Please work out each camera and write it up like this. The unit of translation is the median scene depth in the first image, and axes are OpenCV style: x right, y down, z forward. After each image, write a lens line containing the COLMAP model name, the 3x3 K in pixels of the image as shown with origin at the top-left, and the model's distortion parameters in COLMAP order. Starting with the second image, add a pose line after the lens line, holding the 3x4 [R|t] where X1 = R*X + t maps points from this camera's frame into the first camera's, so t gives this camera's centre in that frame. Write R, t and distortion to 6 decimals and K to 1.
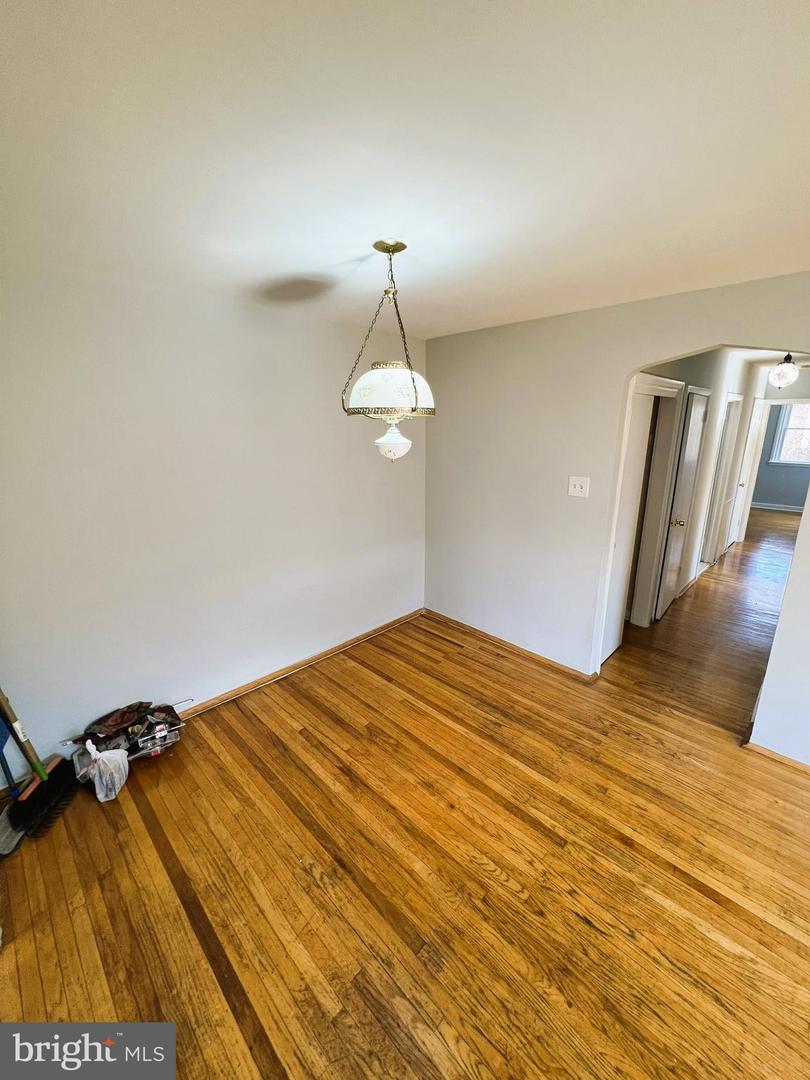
lens RADIAL K [[432.8, 0, 406.8], [0, 432.8, 536.0], [0, 0, 1]] dist [-0.000722, 0.000500]
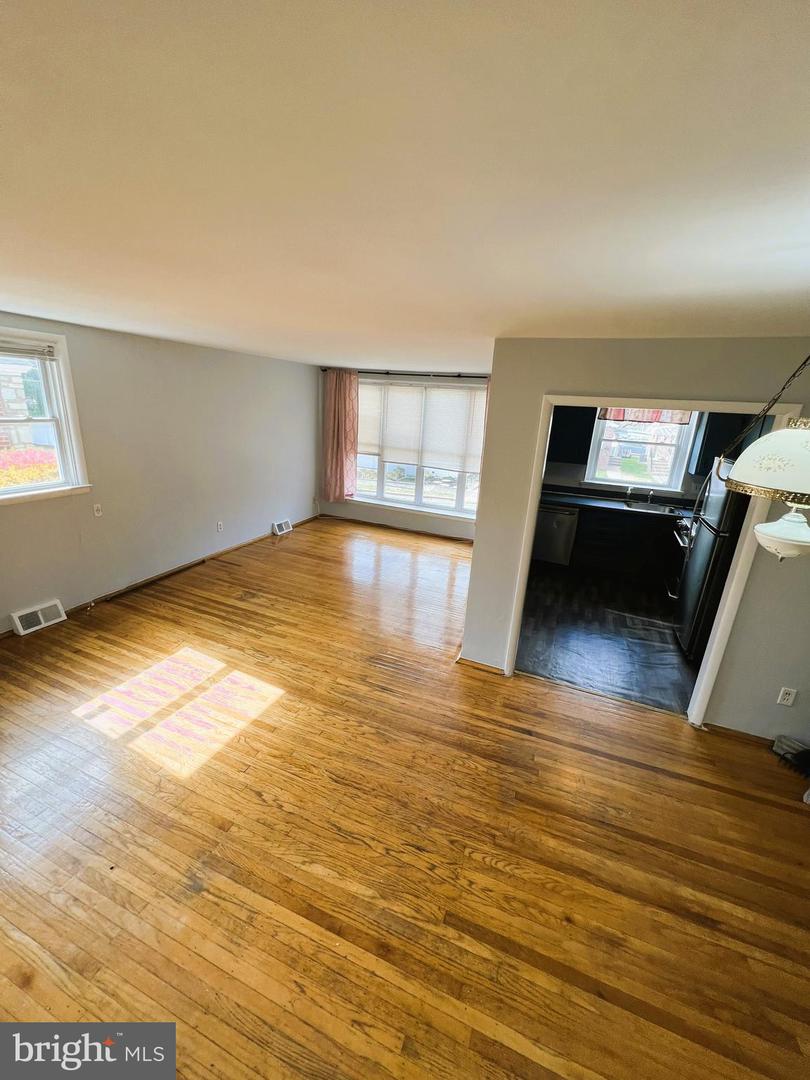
lens RADIAL K [[435.2, 0, 405.5], [0, 435.2, 536.6], [0, 0, 1]] dist [-0.000437, 0.000187]
pose [[-0.917167, 0.076318, -0.391128, 0.781331], [-0.148125, 0.845879, 0.512393, -0.472911], [0.369952, 0.527886, -0.764508, 1.305923]]
